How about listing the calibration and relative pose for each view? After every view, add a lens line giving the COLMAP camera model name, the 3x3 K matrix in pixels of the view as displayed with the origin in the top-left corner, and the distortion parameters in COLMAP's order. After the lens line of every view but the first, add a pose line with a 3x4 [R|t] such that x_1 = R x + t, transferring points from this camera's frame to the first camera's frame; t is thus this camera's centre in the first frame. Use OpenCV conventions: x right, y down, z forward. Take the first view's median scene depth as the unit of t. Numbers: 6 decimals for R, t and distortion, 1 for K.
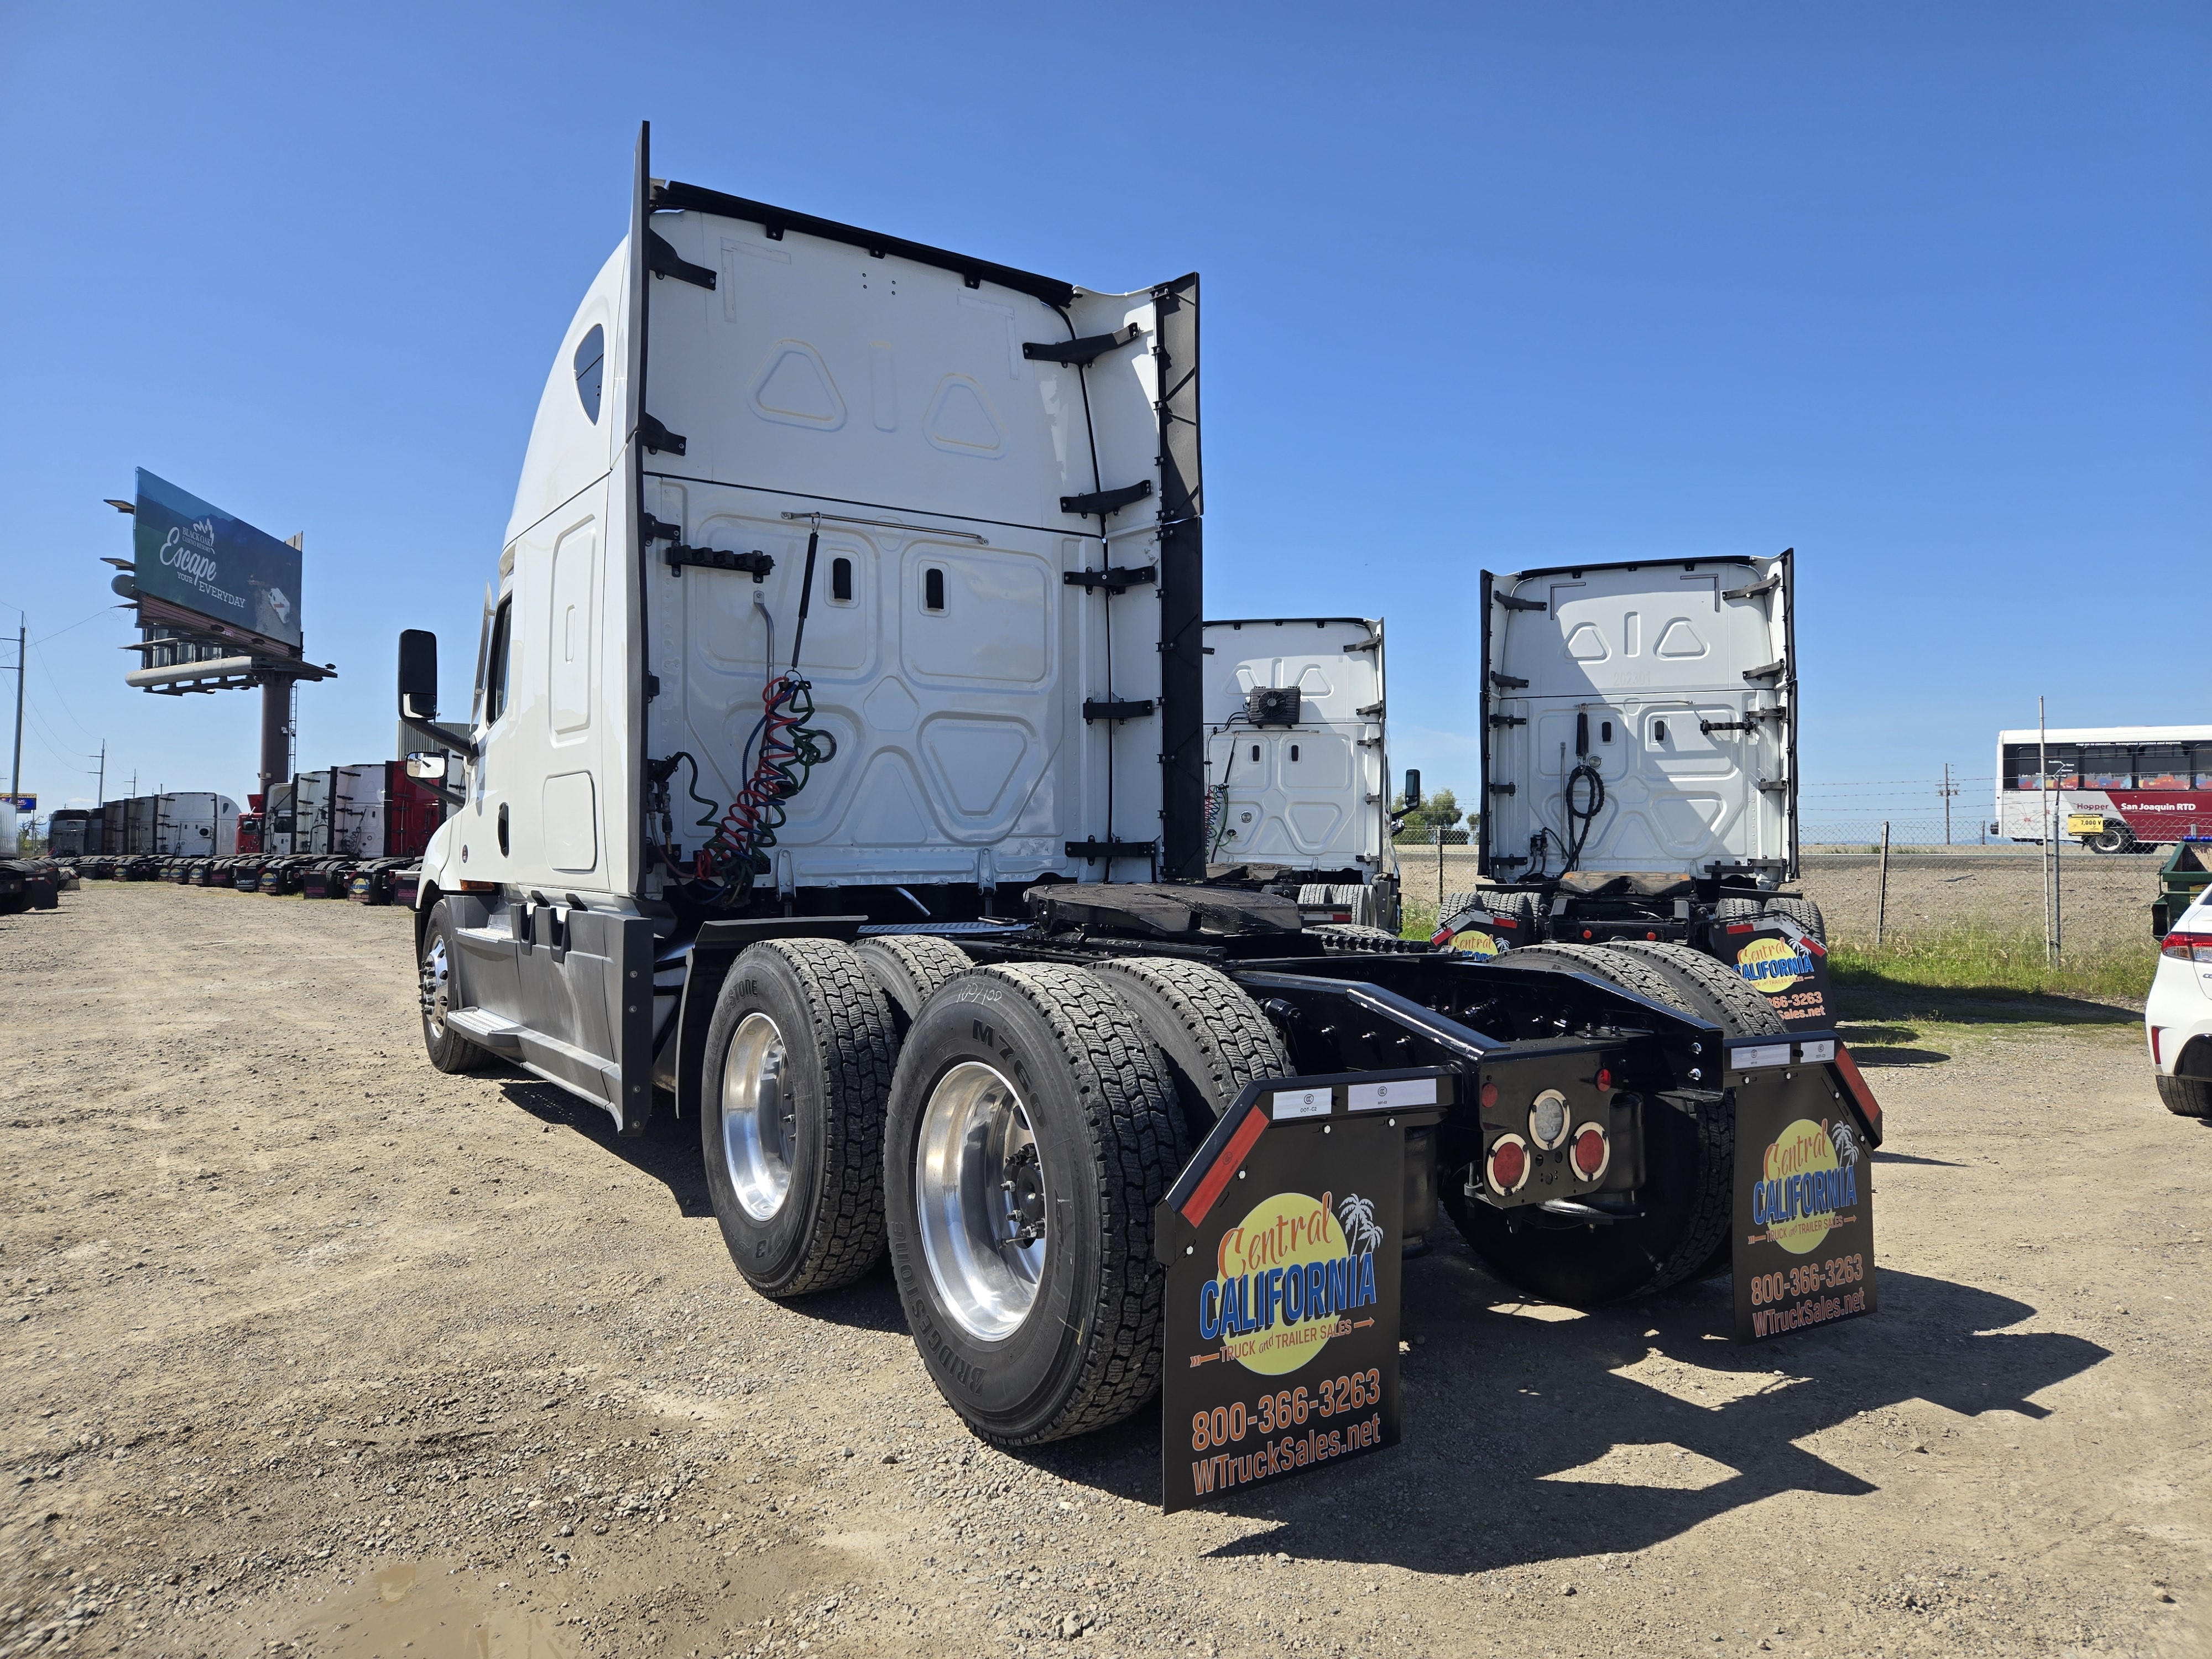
lens RADIAL K [[1492.9, 0, 1117.7], [0, 1492.9, 805.6], [0, 0, 1]] dist [0.085599, -0.073360]
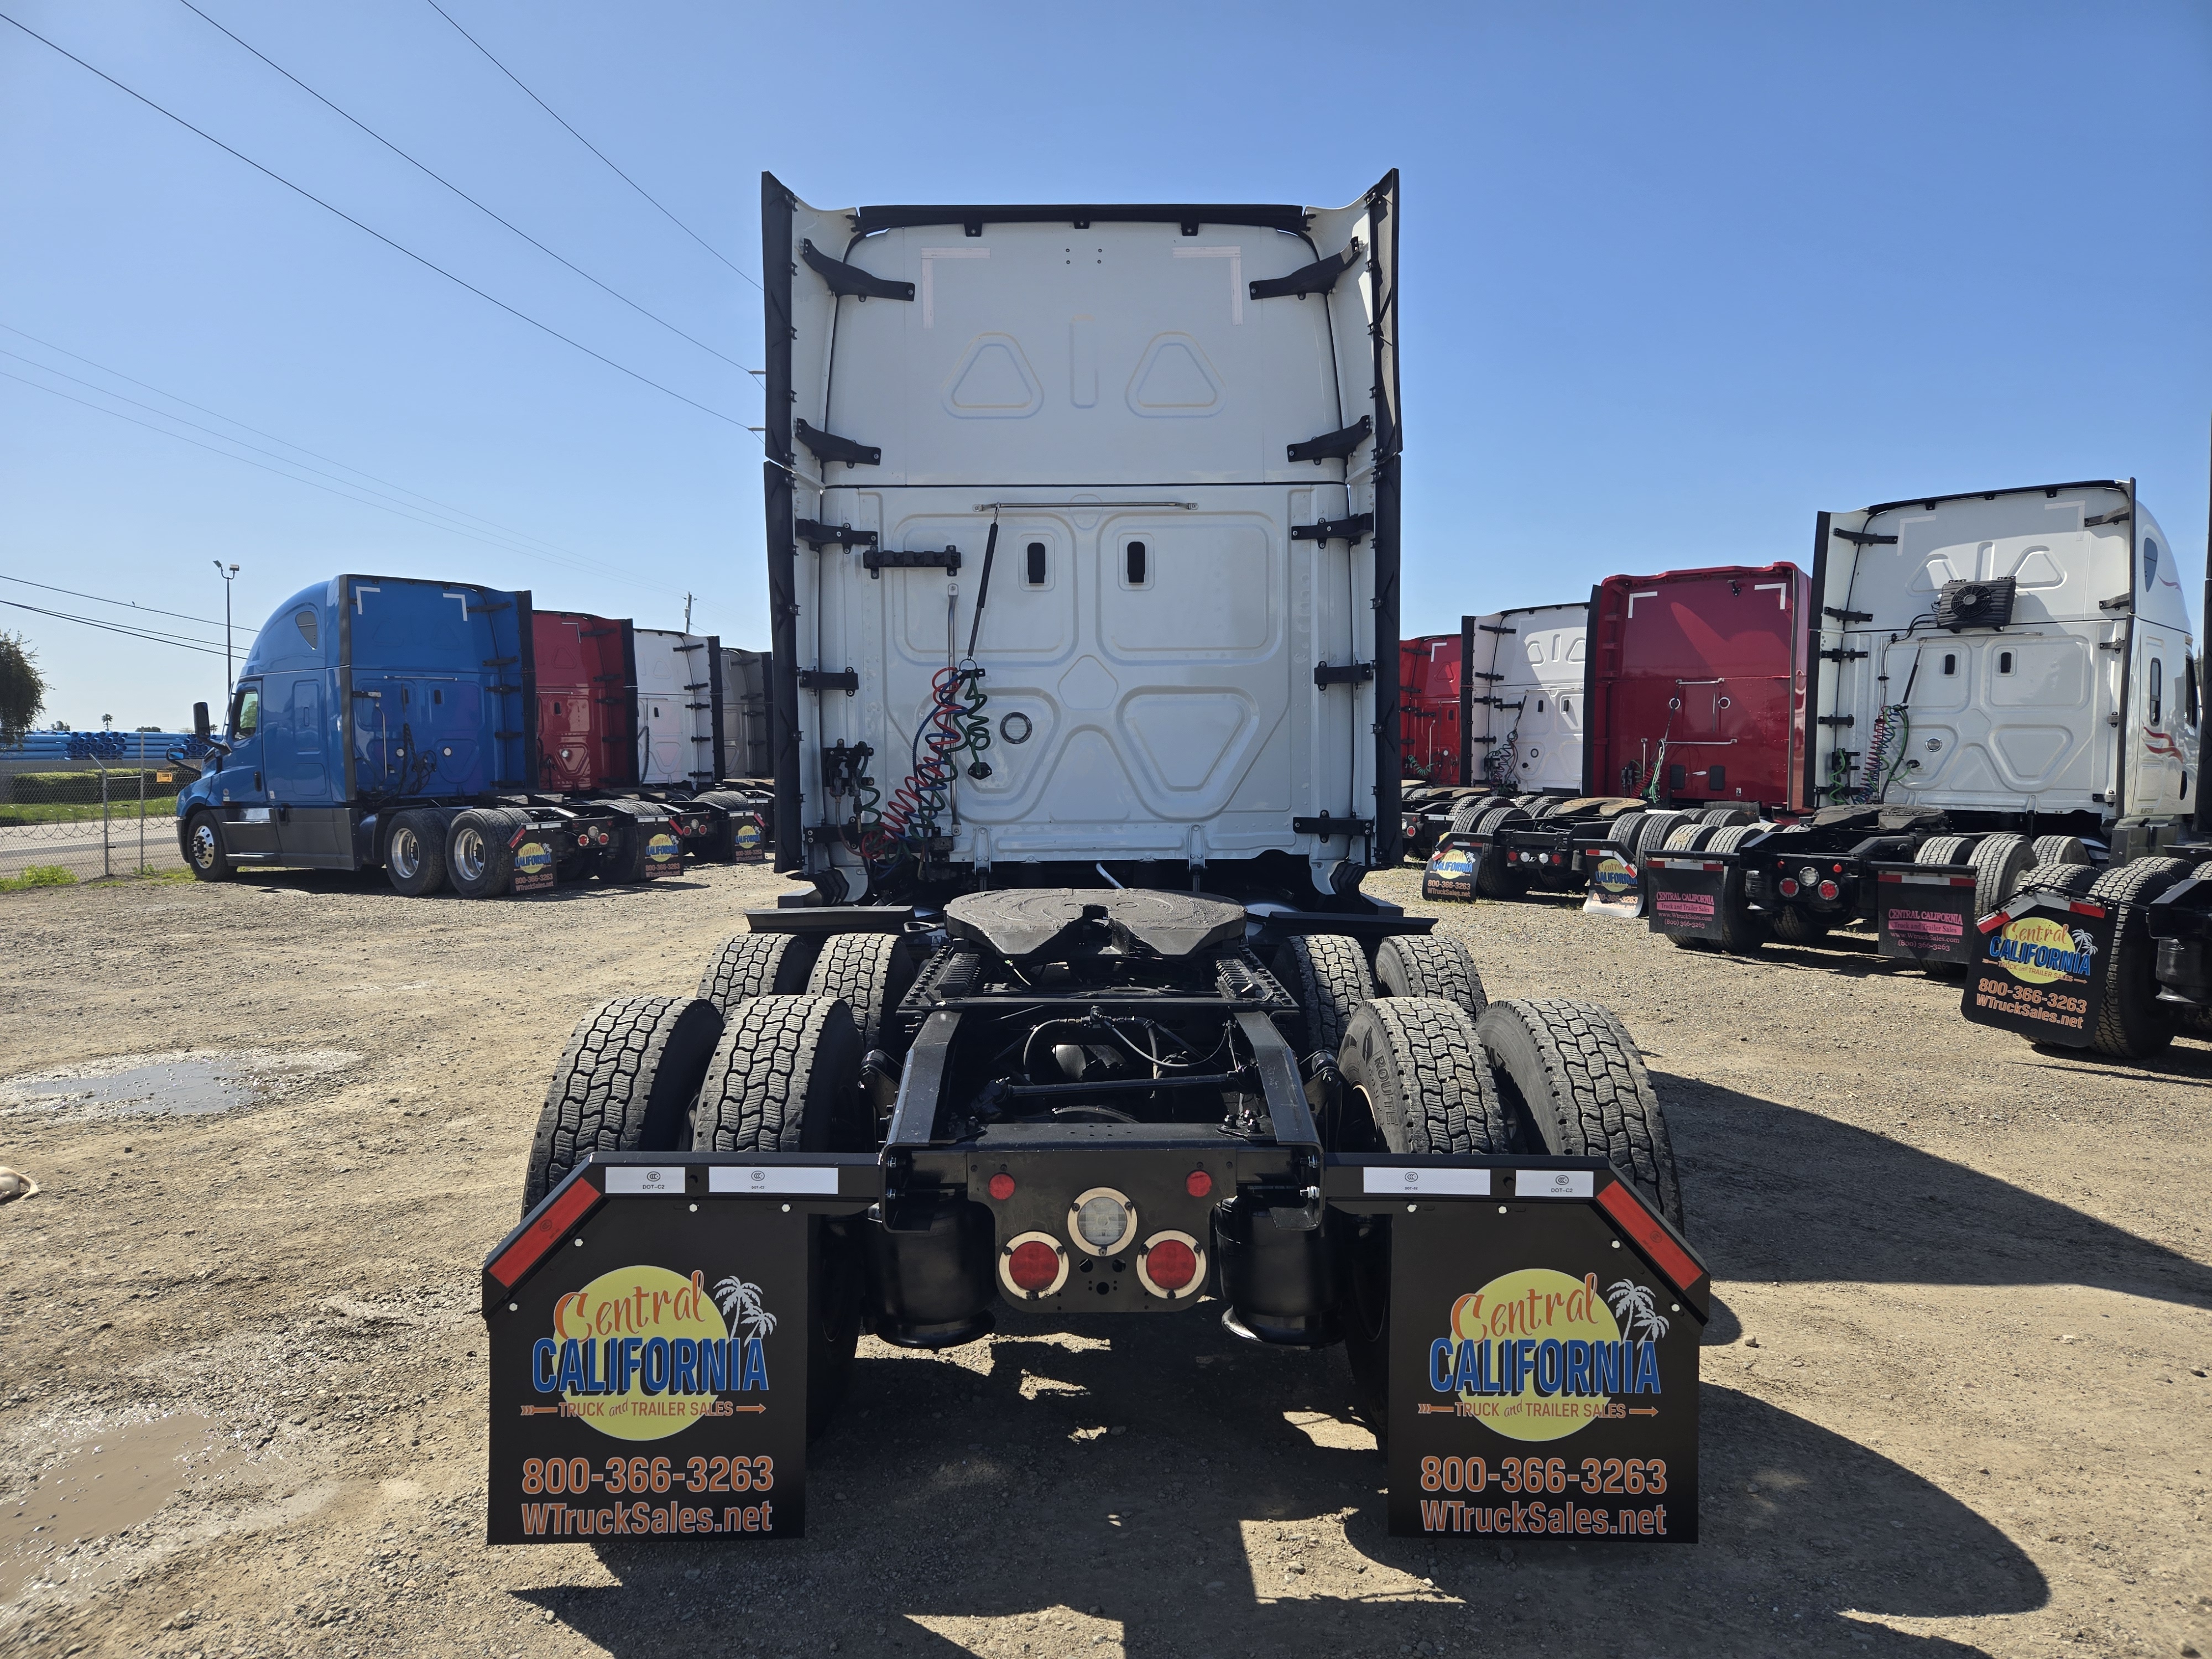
lens RADIAL K [[1493.7, 0, 1097.8], [0, 1493.7, 815.7], [0, 0, 1]] dist [0.076335, -0.058036]
pose [[0.833006, 0.018872, -0.552941, 0.419273], [0.021410, 0.997570, 0.066301, -0.045773], [0.552849, -0.067067, 0.830578, 0.163103]]
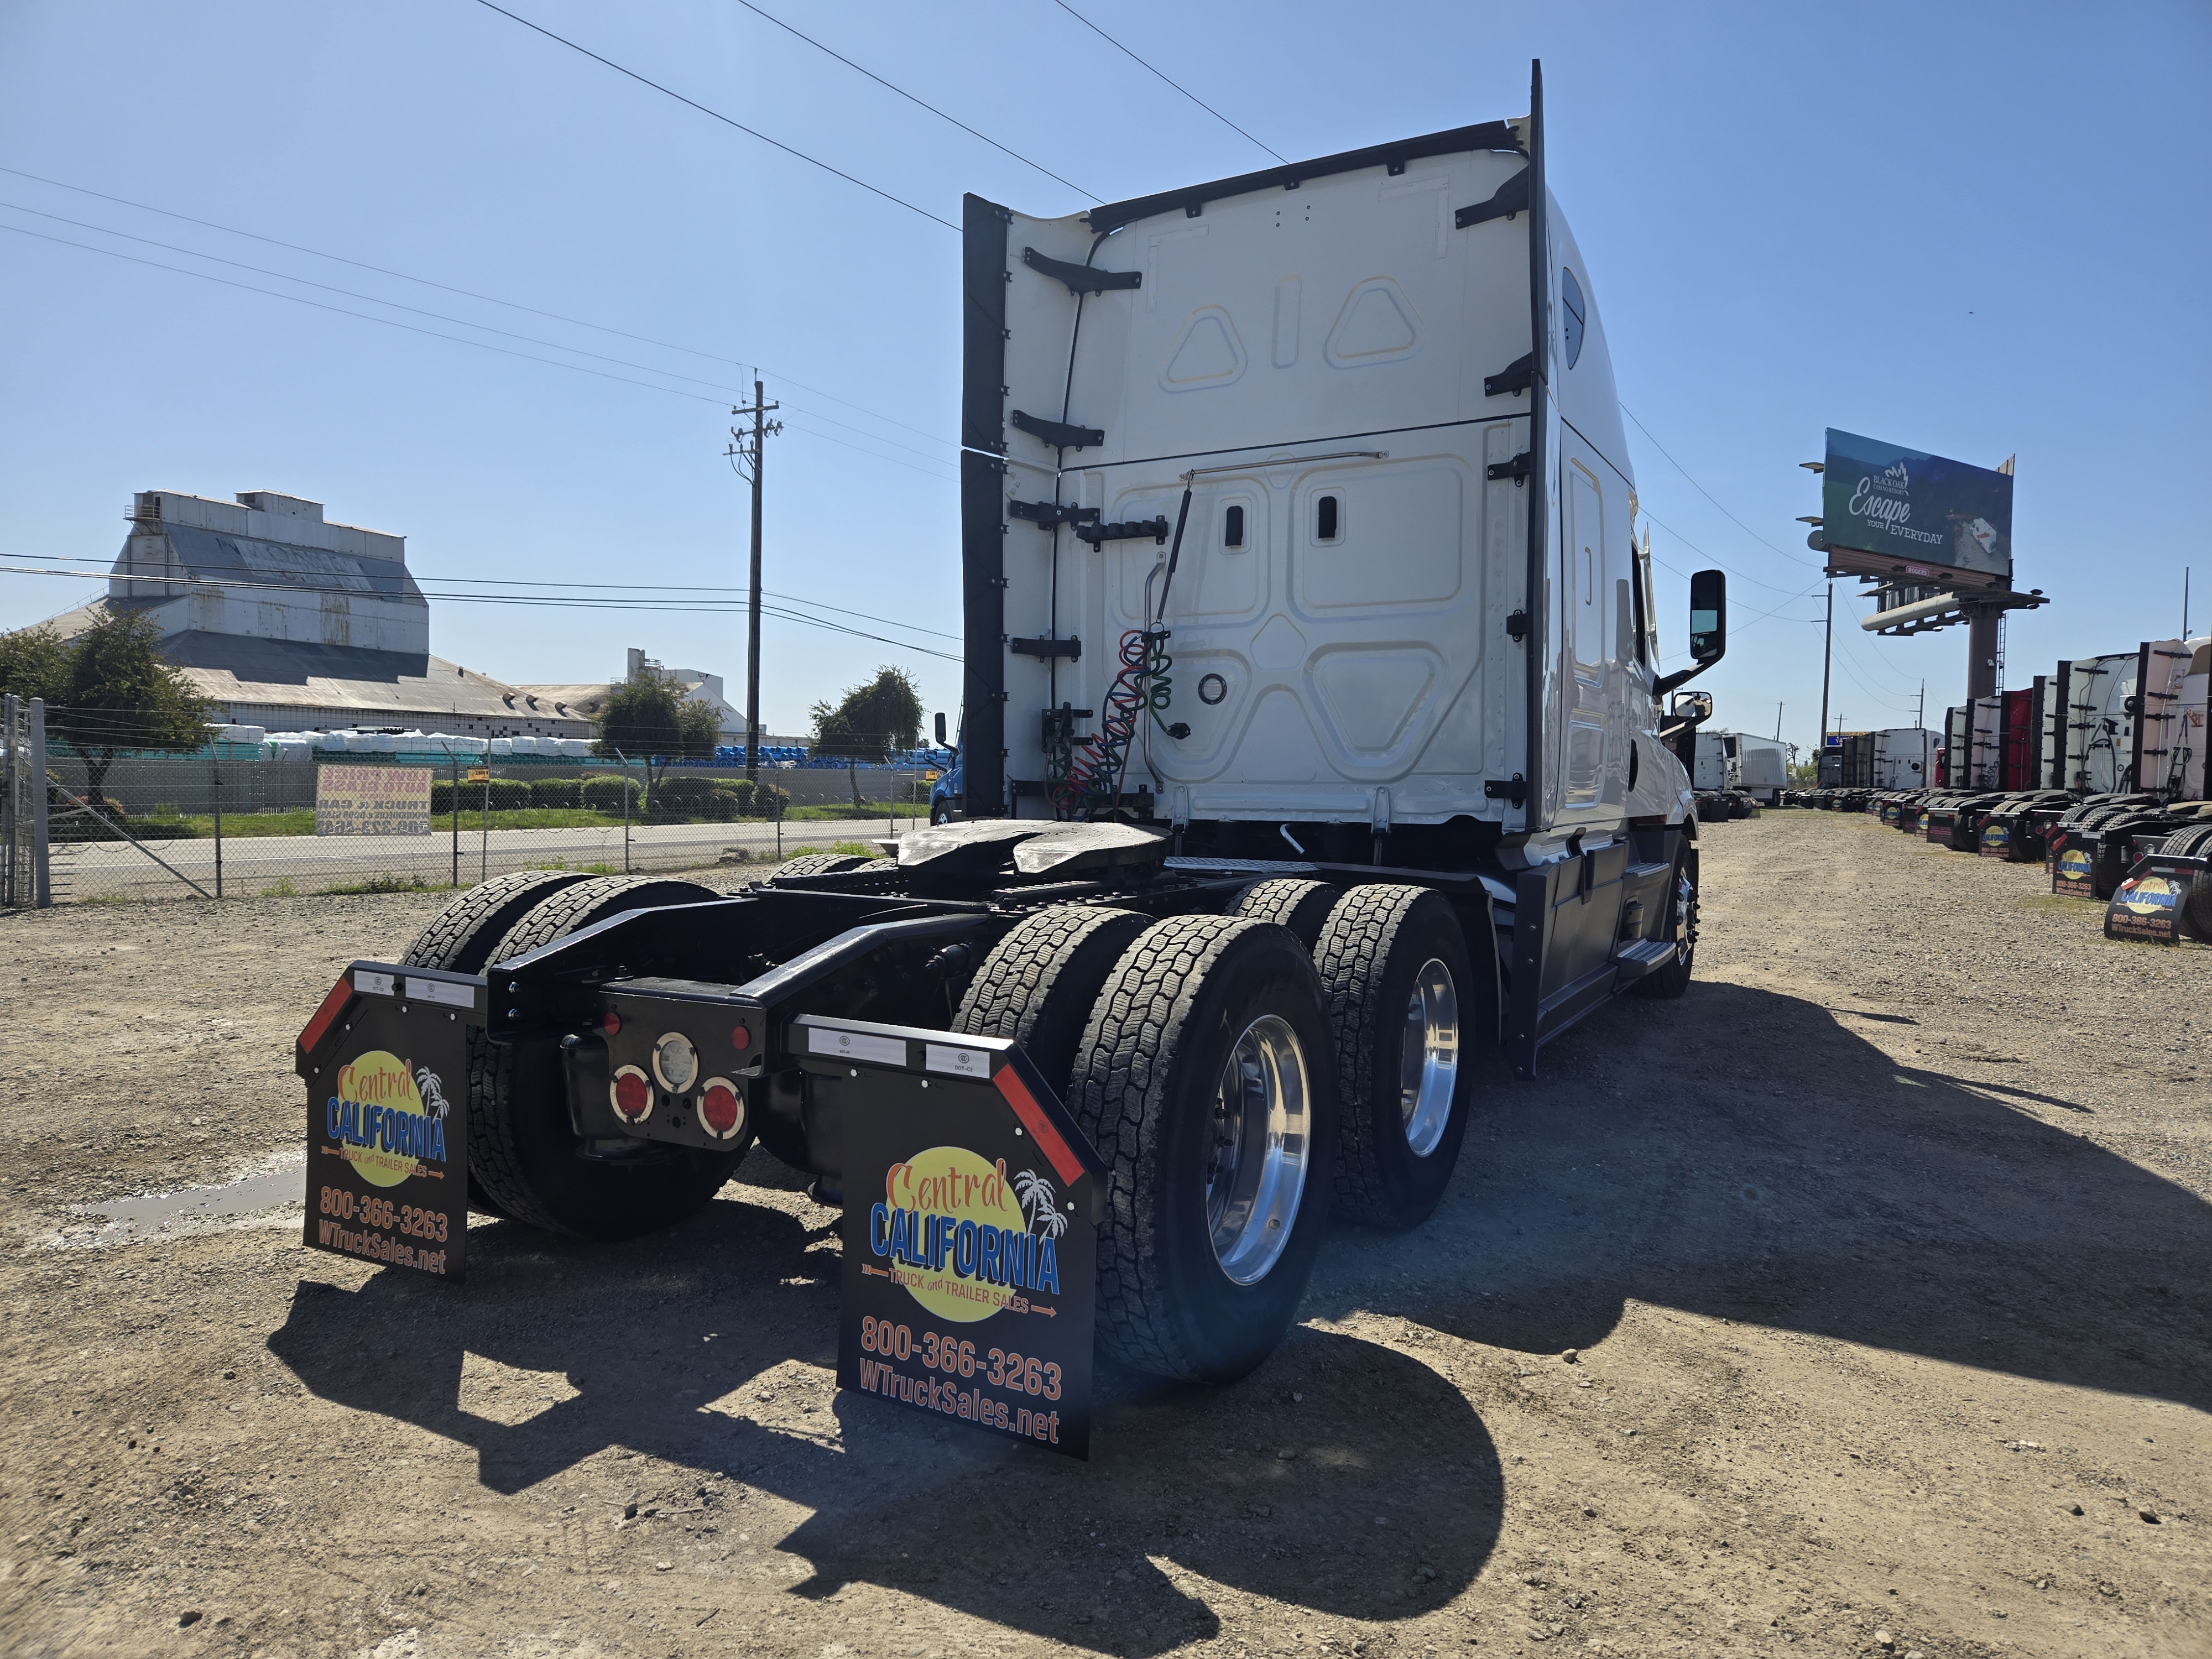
lens RADIAL K [[1486.9, 0, 1095.7], [0, 1486.9, 807.7], [0, 0, 1]] dist [0.083531, -0.071582]
pose [[0.437659, 0.022653, -0.898856, 0.708170], [0.017302, 0.999285, 0.033609, 0.007718], [0.898975, -0.030262, 0.436954, 0.455570]]
